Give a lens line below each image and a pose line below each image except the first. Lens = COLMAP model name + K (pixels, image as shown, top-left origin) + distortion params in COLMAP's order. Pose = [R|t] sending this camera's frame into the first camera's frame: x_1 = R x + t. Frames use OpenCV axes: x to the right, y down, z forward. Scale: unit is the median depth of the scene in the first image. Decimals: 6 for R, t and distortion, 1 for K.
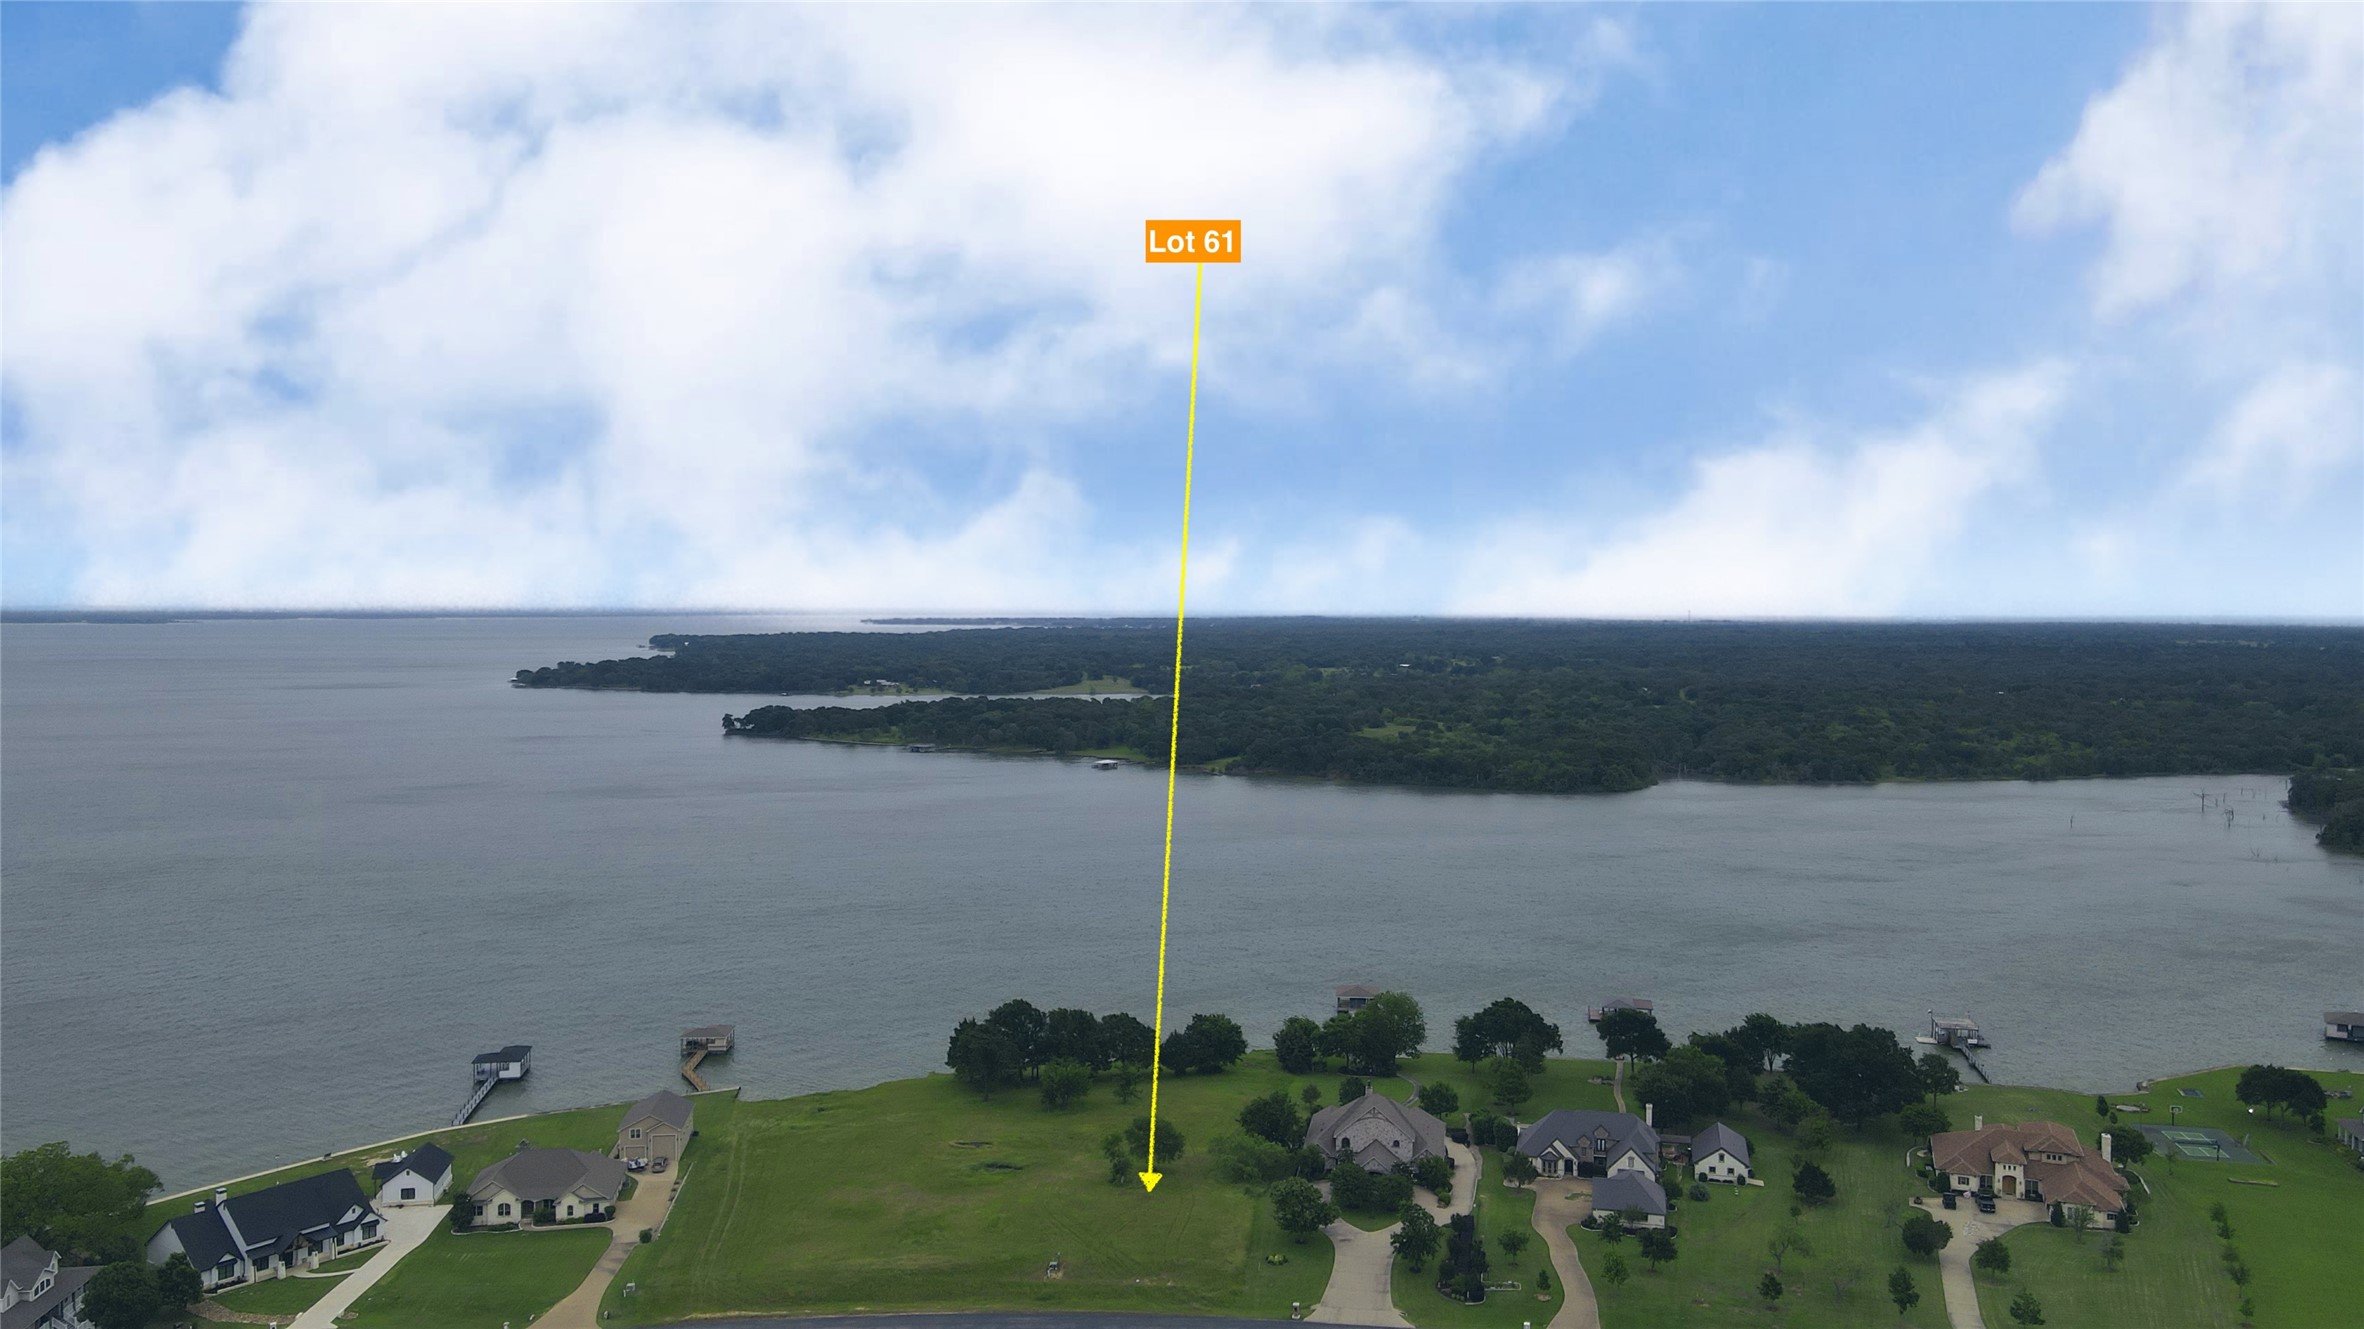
lens RADIAL K [[1754.6, 0, 1169.9], [0, 1754.6, 668.6], [0, 0, 1]] dist [-0.002973, 0.024230]
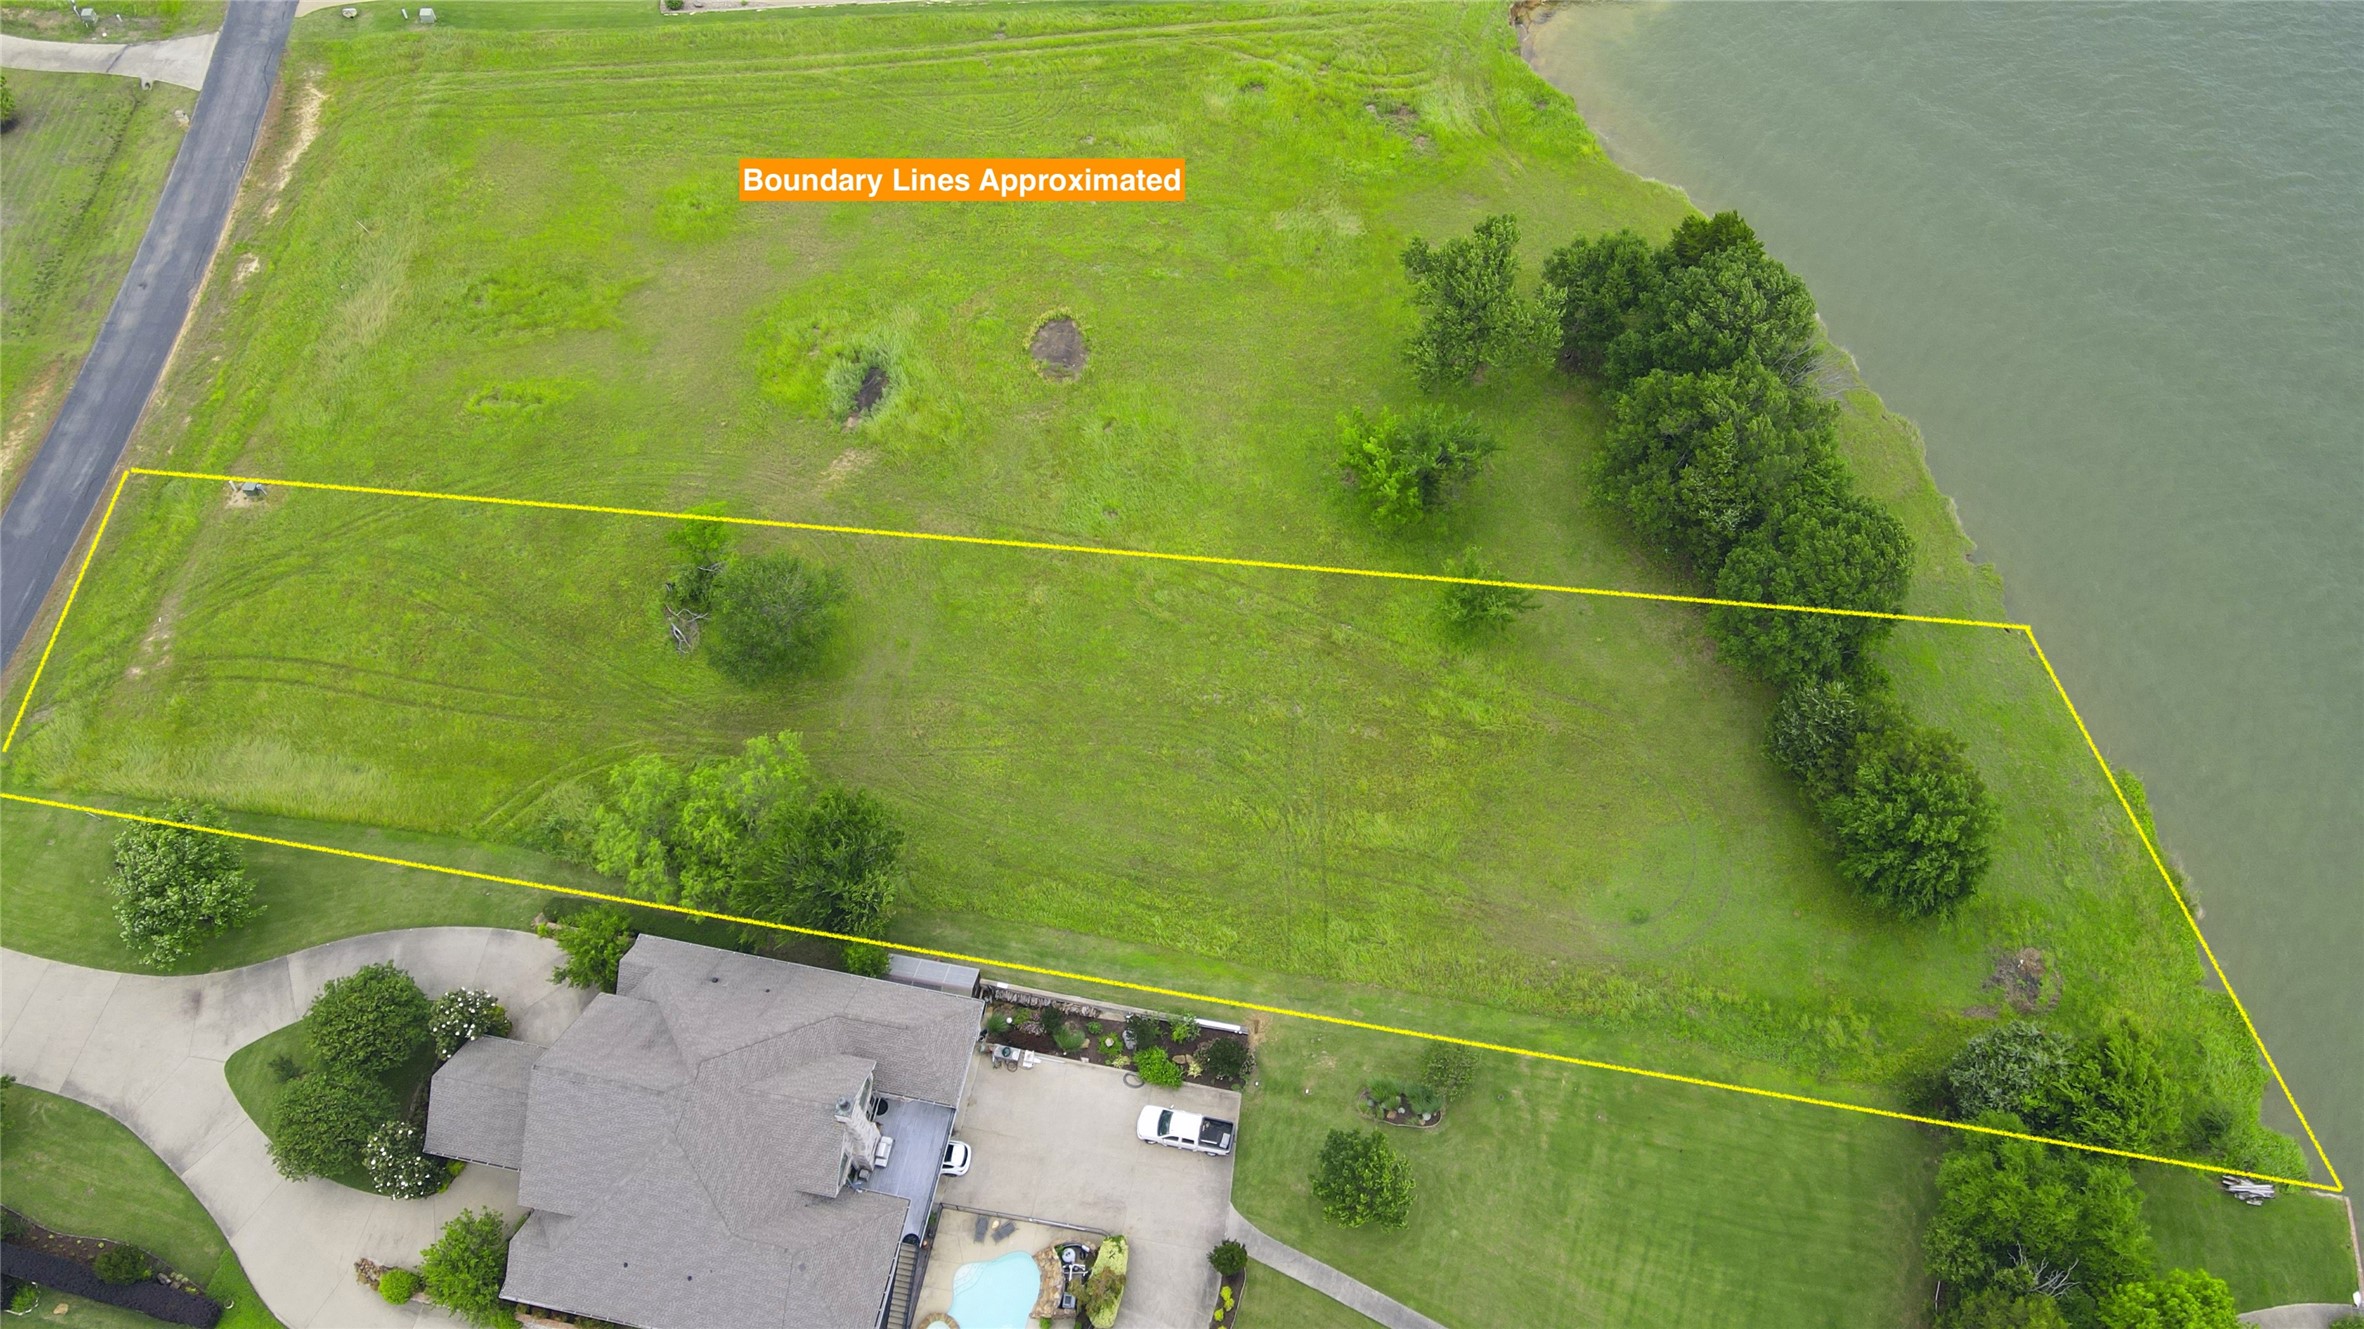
lens RADIAL K [[1754.6, 0, 1180.2], [0, 1754.6, 662.8], [0, 0, 1]] dist [-0.002973, 0.024230]
pose [[-0.025218, 0.851832, -0.523208, 0.176054], [-0.042140, 0.522003, 0.851902, -0.078321], [0.998793, 0.043532, 0.022732, 0.855192]]
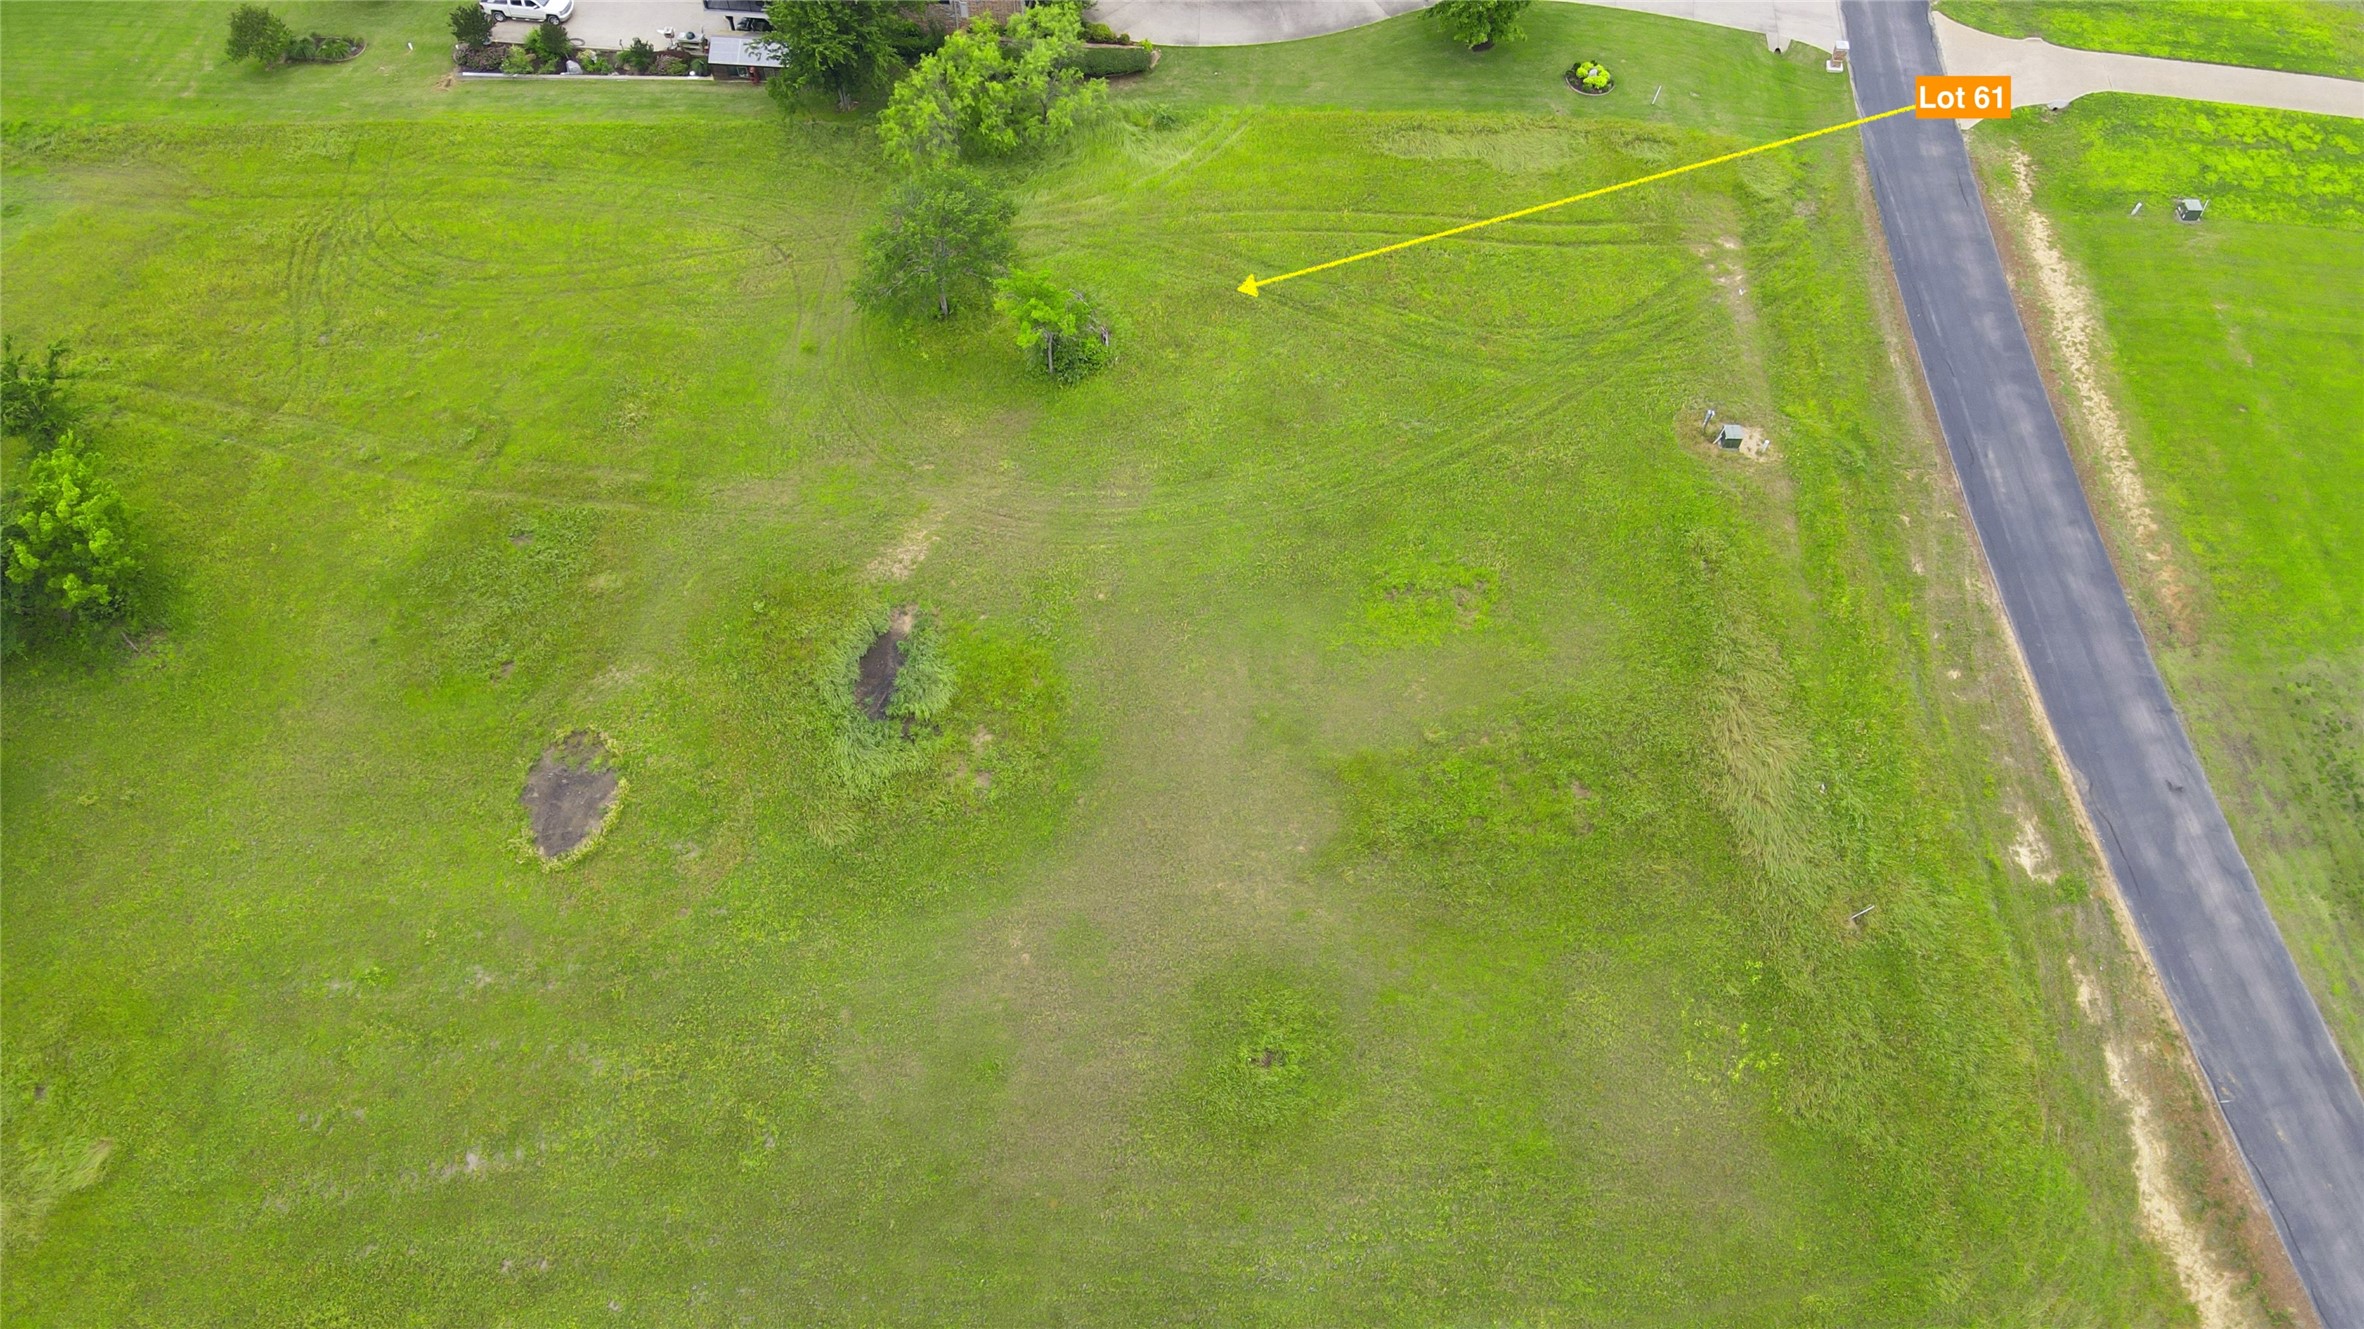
lens RADIAL K [[1754.6, 0, 1184.5], [0, 1754.6, 658.3], [0, 0, 1]] dist [-0.002973, 0.024230]
pose [[-0.060748, -0.819072, 0.570465, -0.217025], [0.043195, 0.568828, 0.821321, 0.026181], [-0.997218, 0.074535, 0.000825, 0.750352]]
